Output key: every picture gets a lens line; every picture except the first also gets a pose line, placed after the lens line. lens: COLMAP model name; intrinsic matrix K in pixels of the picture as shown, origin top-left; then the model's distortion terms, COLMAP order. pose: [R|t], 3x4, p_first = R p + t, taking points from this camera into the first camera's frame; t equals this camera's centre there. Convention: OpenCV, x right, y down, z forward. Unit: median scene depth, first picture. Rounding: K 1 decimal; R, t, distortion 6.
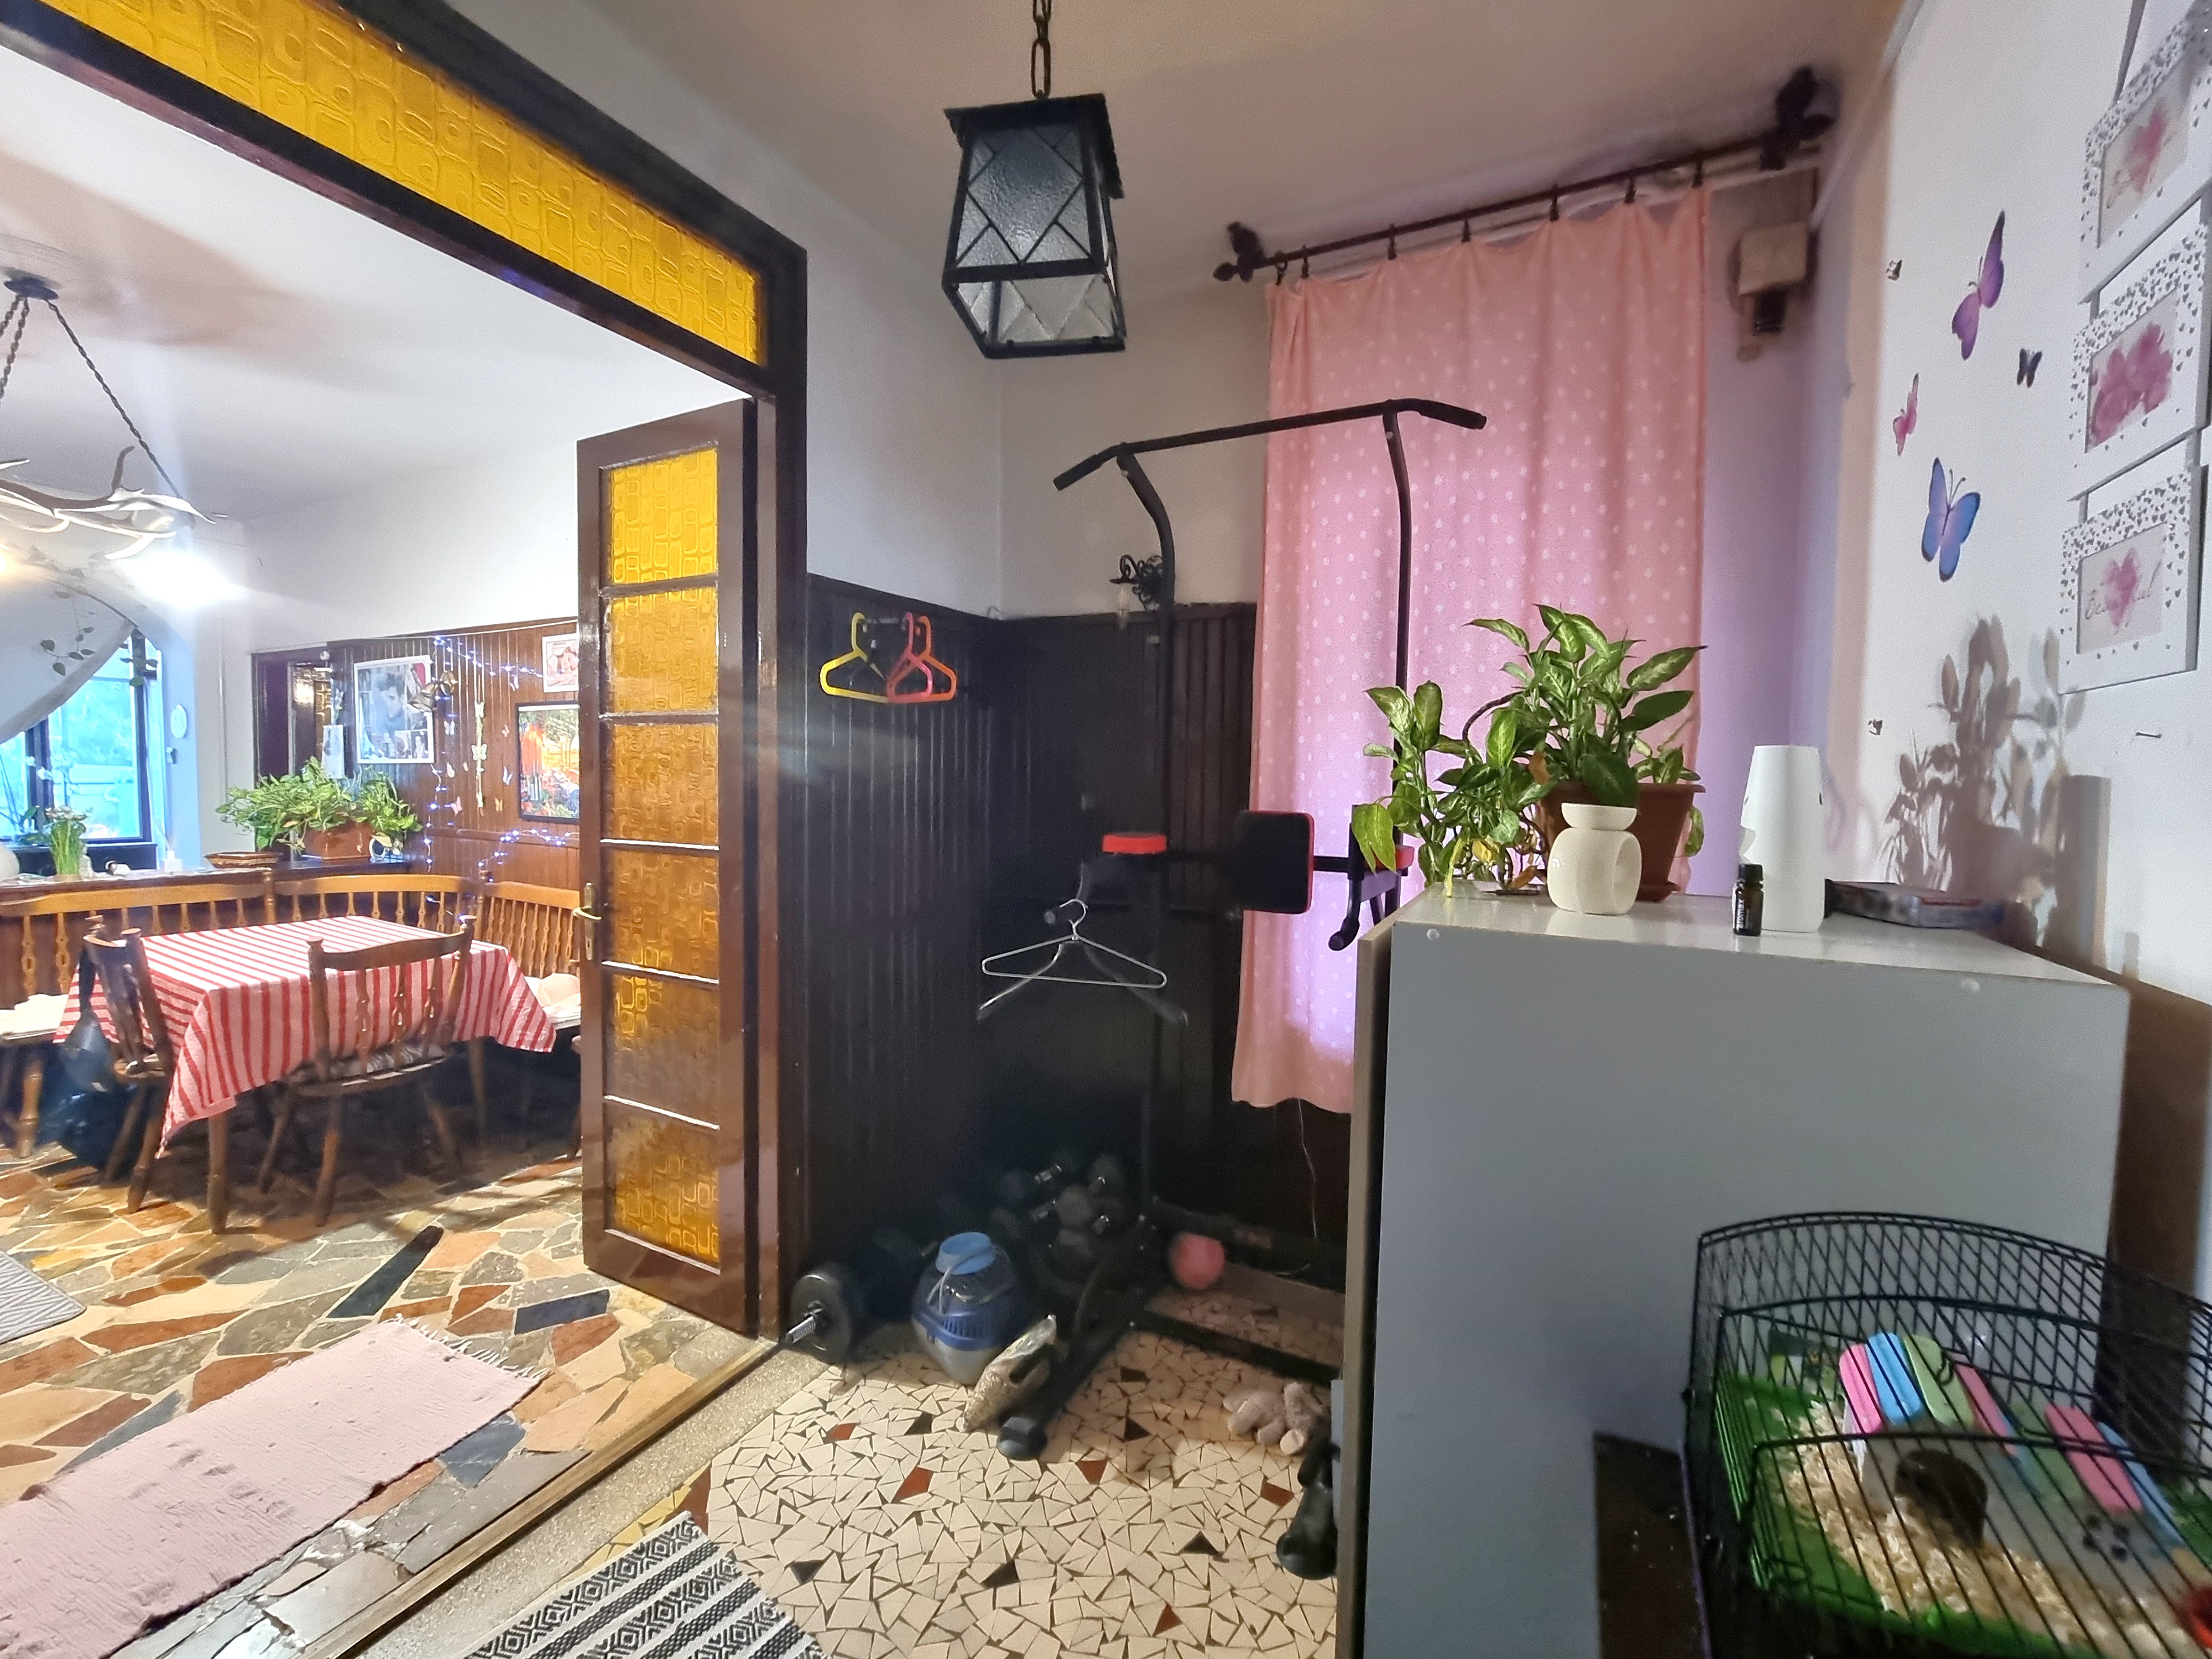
lens RADIAL K [[904.8, 0, 1123.5], [0, 904.8, 820.6], [0, 0, 1]] dist [-0.002158, -0.002482]
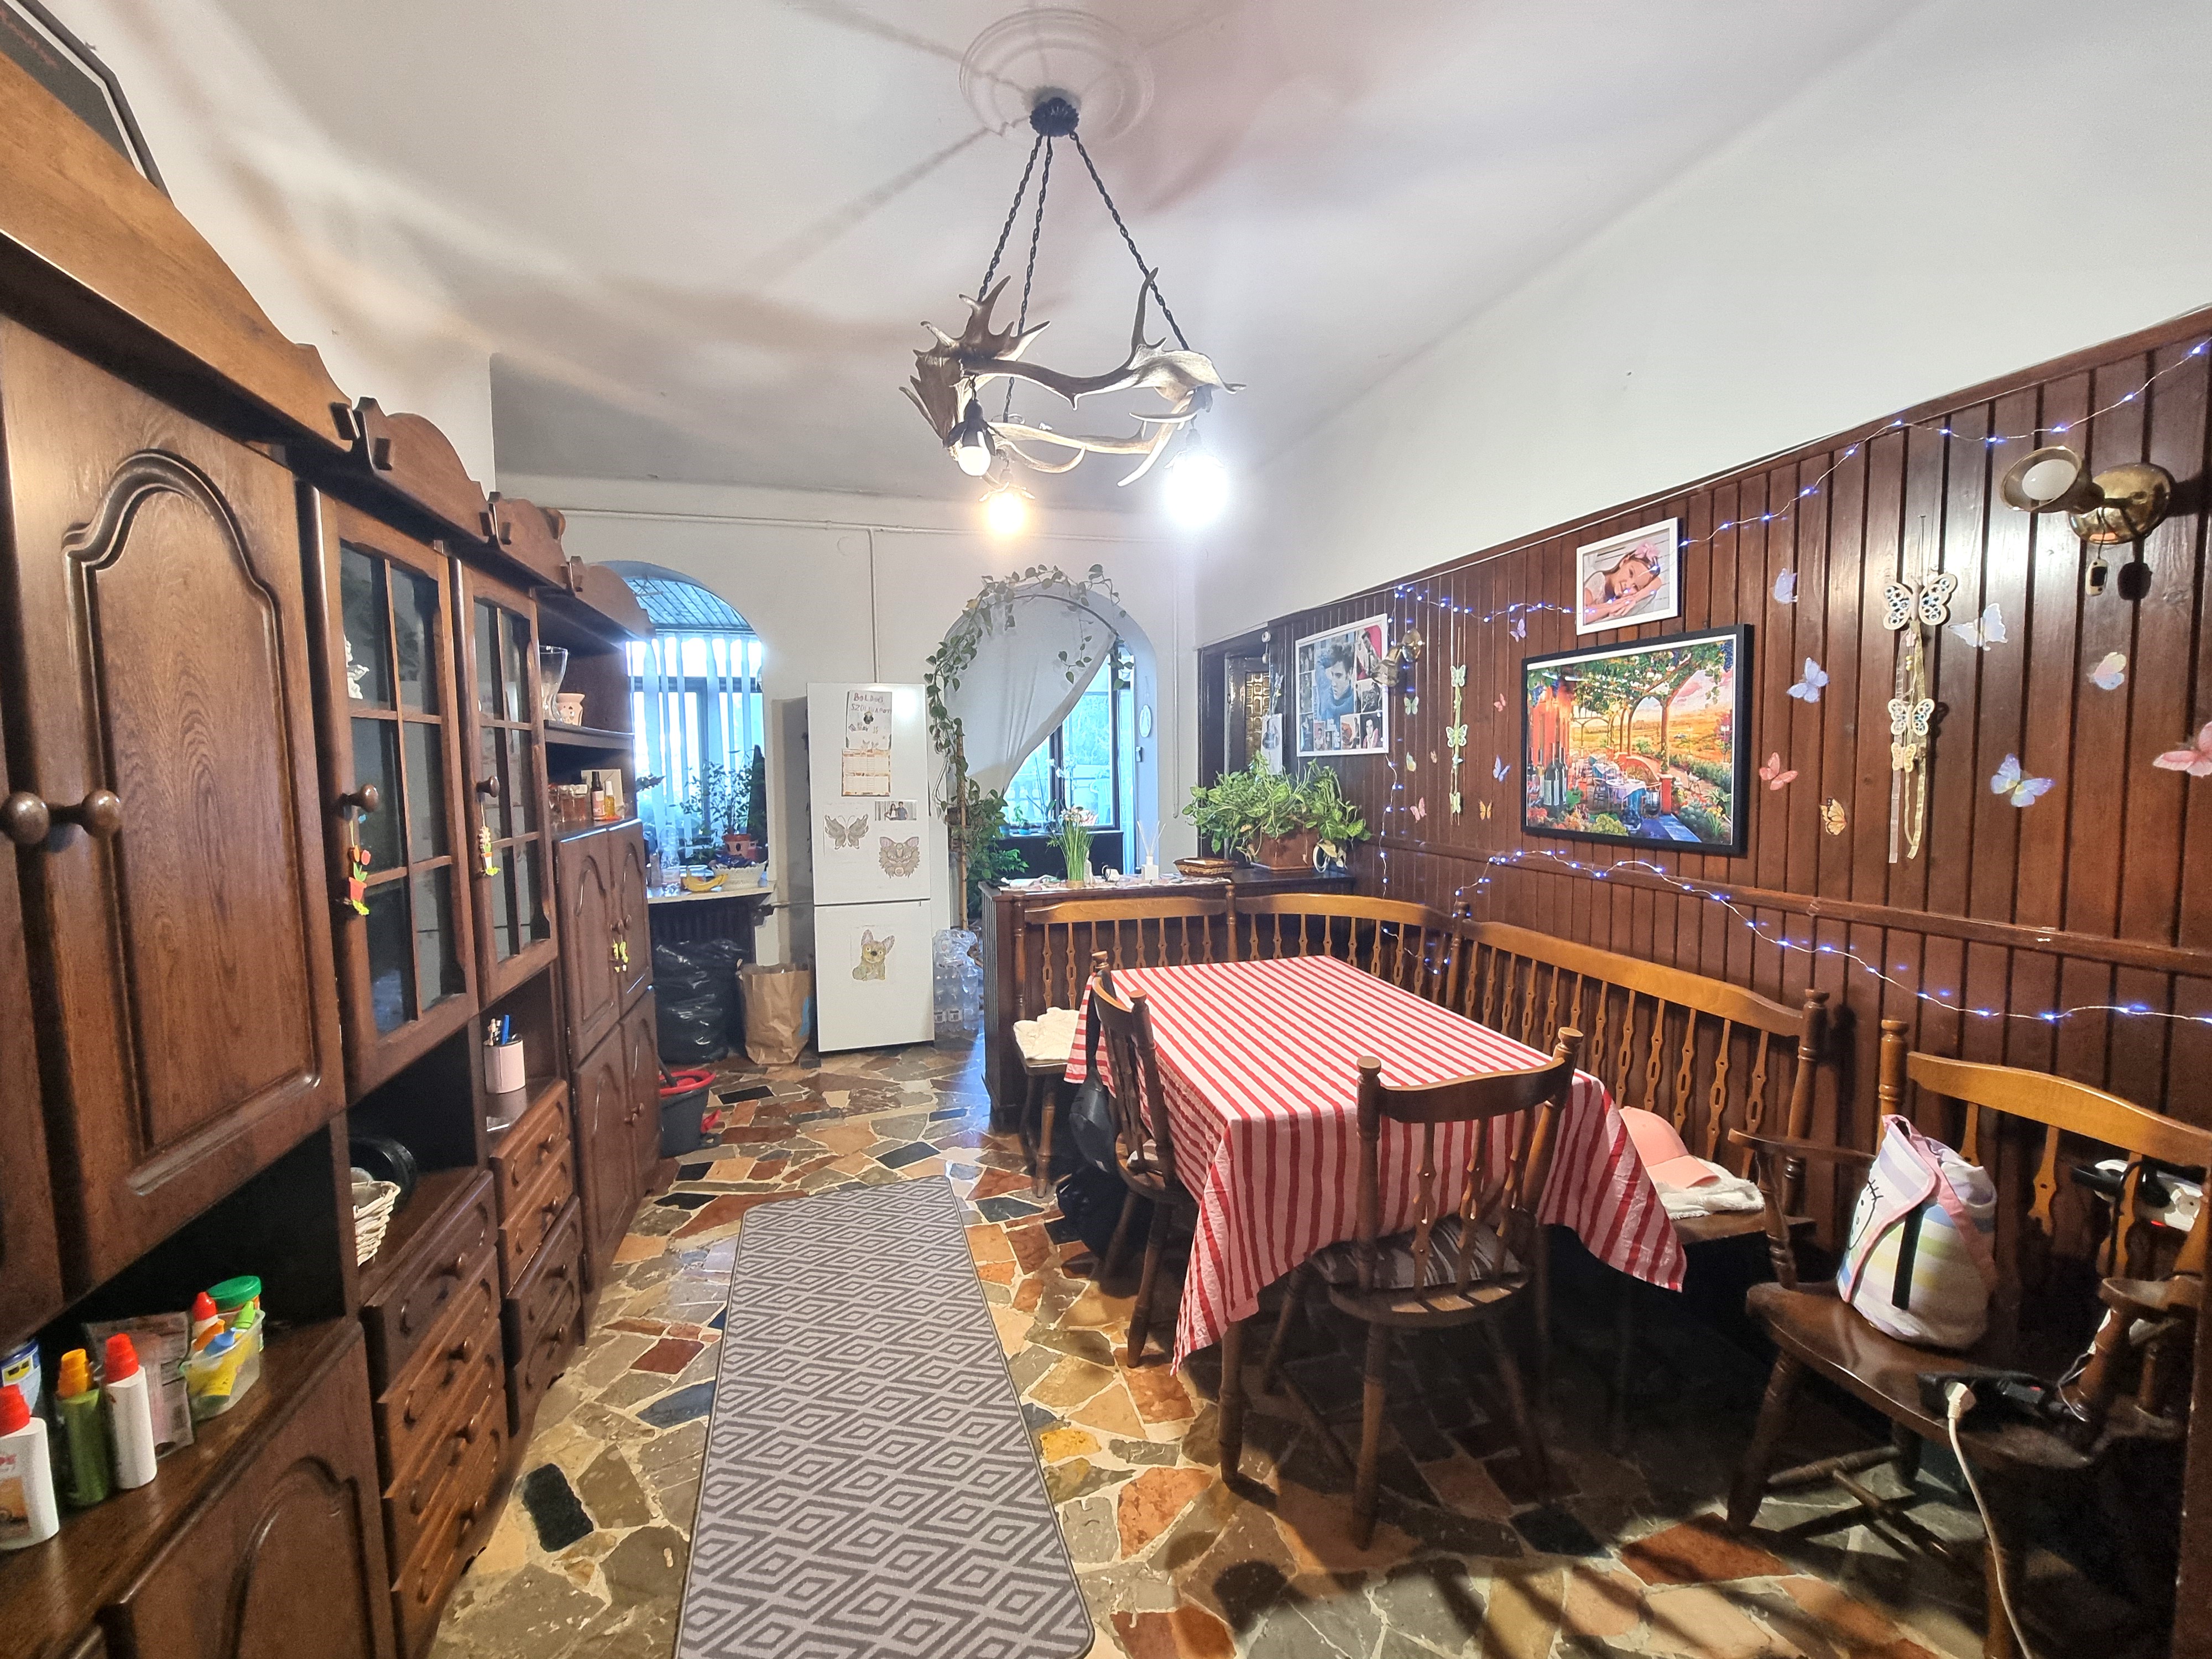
lens RADIAL K [[904.8, 0, 1112.2], [0, 904.8, 830.3], [0, 0, 1]] dist [-0.002158, -0.002482]
pose [[0.683762, 0.031364, -0.729031, -0.409314], [-0.012404, 0.999431, 0.031363, -0.021841], [0.729600, -0.012402, 0.683762, 0.337758]]
